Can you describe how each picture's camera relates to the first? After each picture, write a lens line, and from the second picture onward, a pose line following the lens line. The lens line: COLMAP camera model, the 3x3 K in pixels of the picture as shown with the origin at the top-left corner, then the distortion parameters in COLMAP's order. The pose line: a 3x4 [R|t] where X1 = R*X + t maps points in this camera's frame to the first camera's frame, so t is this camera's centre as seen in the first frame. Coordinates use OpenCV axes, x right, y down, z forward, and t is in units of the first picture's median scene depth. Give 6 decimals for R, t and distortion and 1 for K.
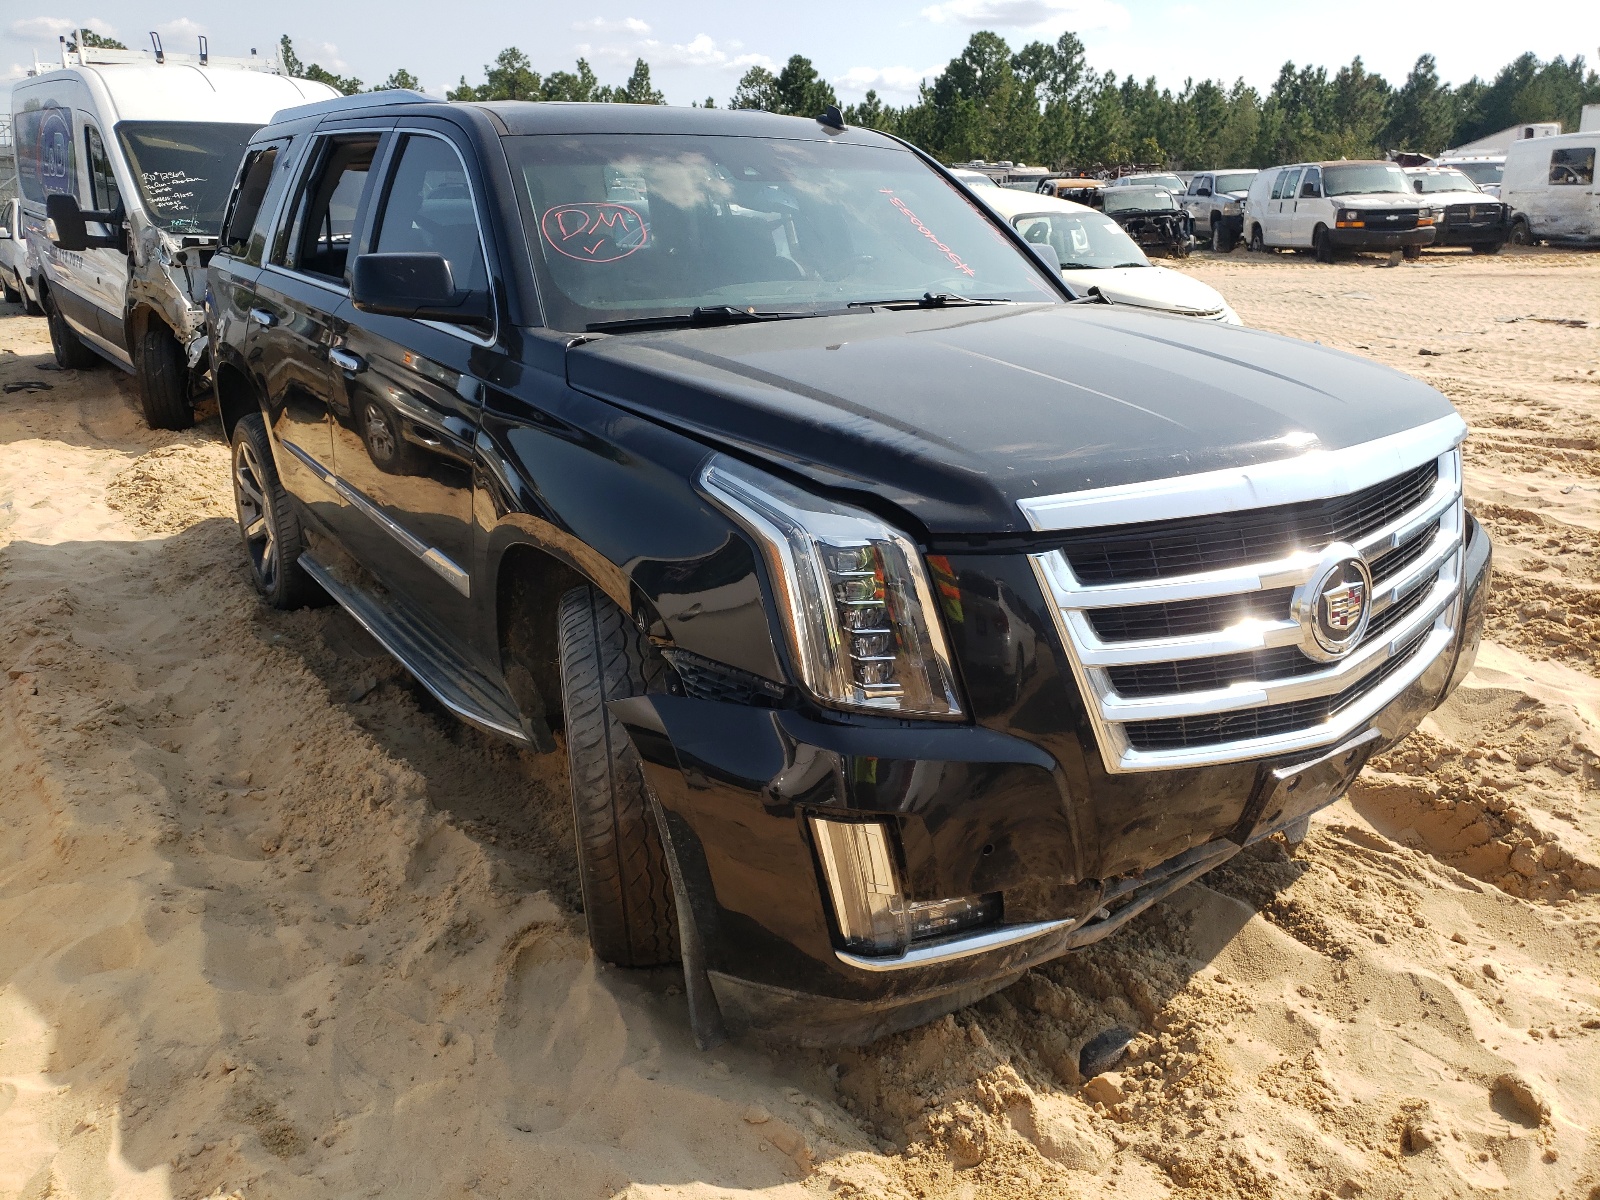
lens RADIAL K [[1195.7, 0, 800.0], [0, 1195.7, 600.0], [0, 0, 1]] dist [0.020667, -0.000469]
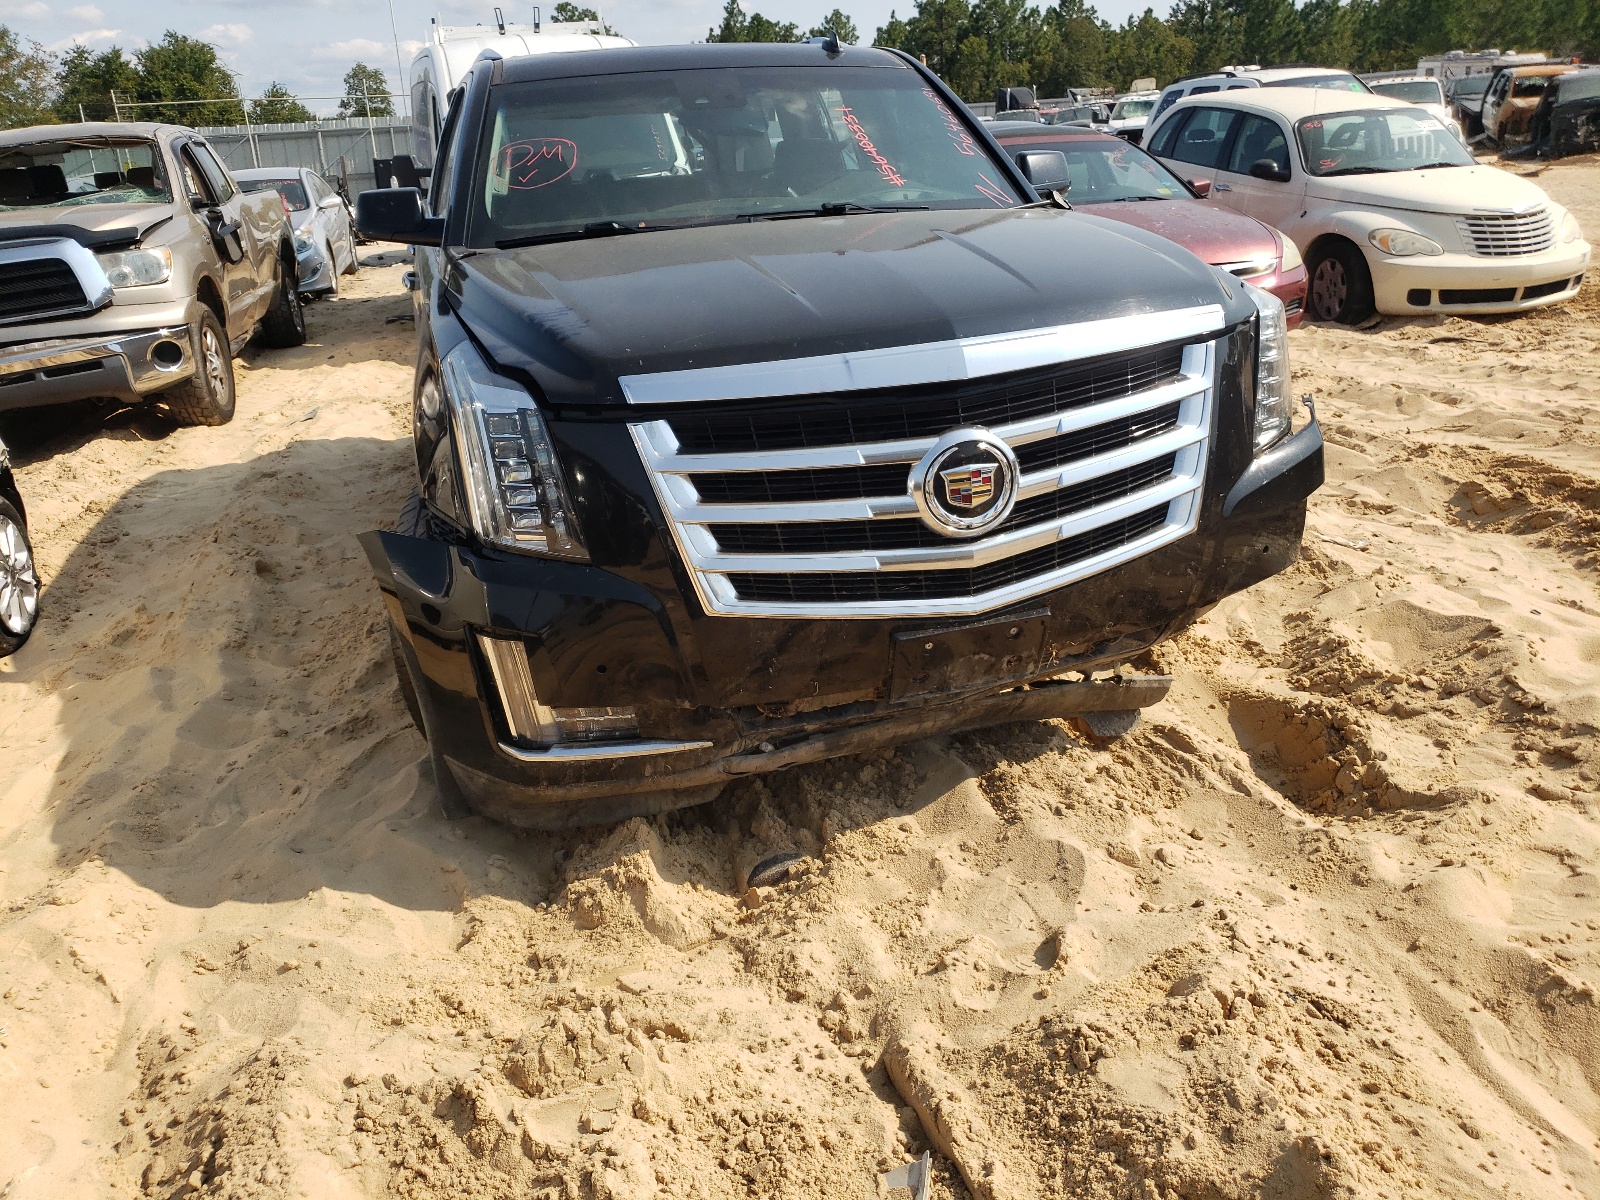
lens RADIAL K [[1195.9, 0, 800.0], [0, 1195.9, 600.0], [0, 0, 1]] dist [0.031484, -0.034204]
pose [[0.942121, 0.065555, -0.328803, 0.632503], [-0.047995, 0.996968, 0.061251, 0.046405], [0.331821, -0.041925, 0.942410, -0.057123]]
